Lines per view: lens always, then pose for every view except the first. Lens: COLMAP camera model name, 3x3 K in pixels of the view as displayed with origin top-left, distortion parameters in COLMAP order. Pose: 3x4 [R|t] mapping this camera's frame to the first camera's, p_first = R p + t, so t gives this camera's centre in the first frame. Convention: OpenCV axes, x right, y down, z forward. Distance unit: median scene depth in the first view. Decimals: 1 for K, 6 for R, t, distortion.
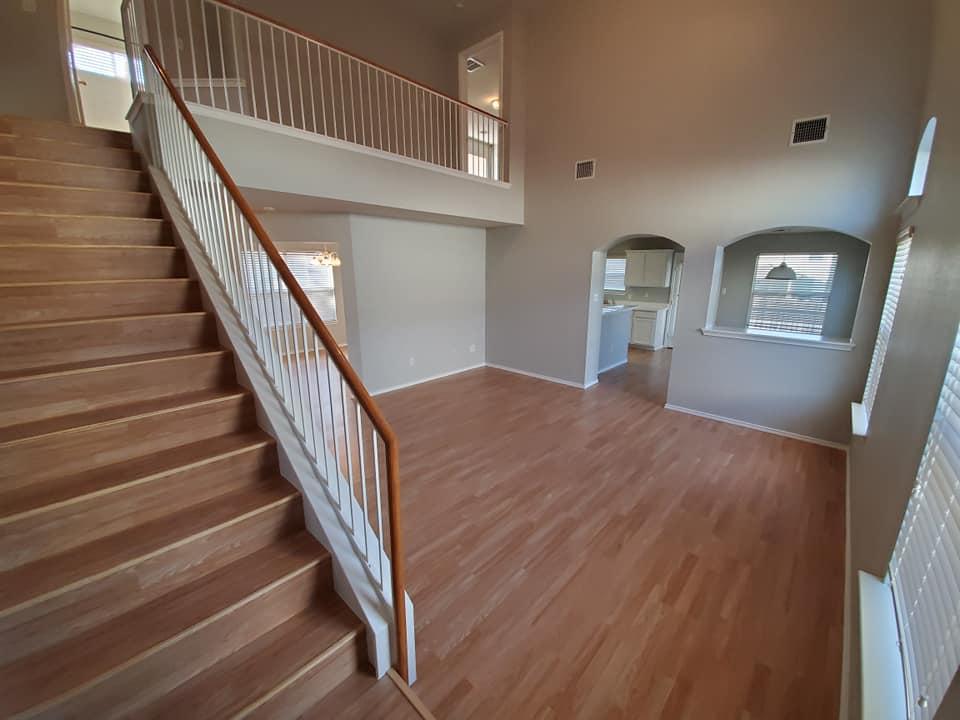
lens RADIAL K [[385.5, 0, 480.7], [0, 385.5, 353.4], [0, 0, 1]] dist [-0.014536, -0.000380]
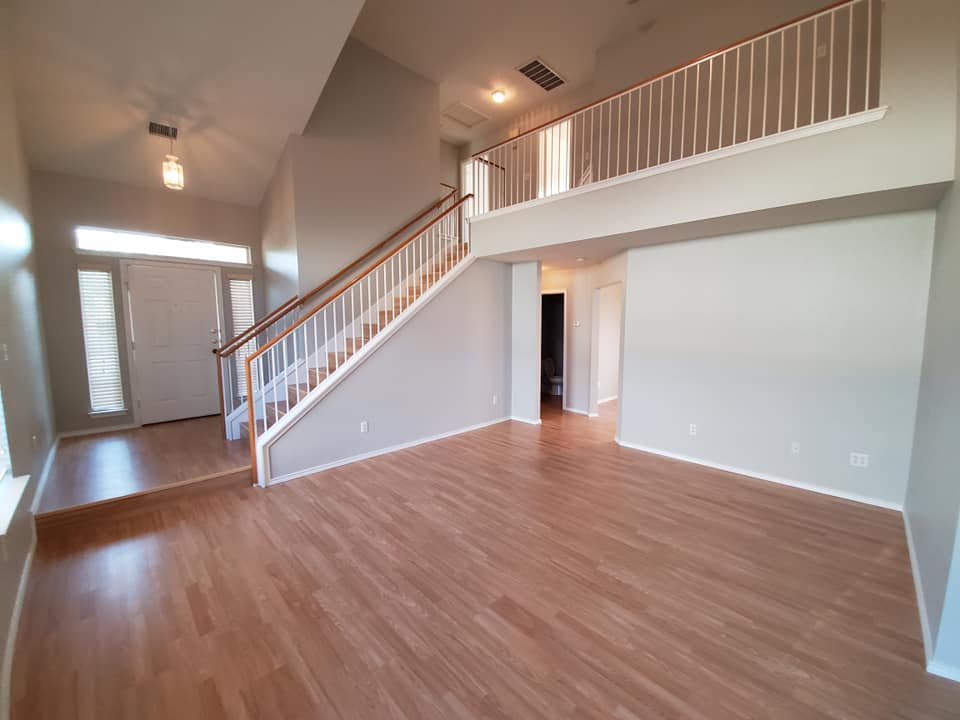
lens RADIAL K [[385.5, 0, 481.3], [0, 385.5, 355.8], [0, 0, 1]] dist [-0.014536, -0.000380]
pose [[-0.041258, 0.101974, -0.993931, 0.994957], [-0.224298, 0.968443, 0.108670, -0.180560], [0.973647, 0.227421, -0.017084, 1.143943]]
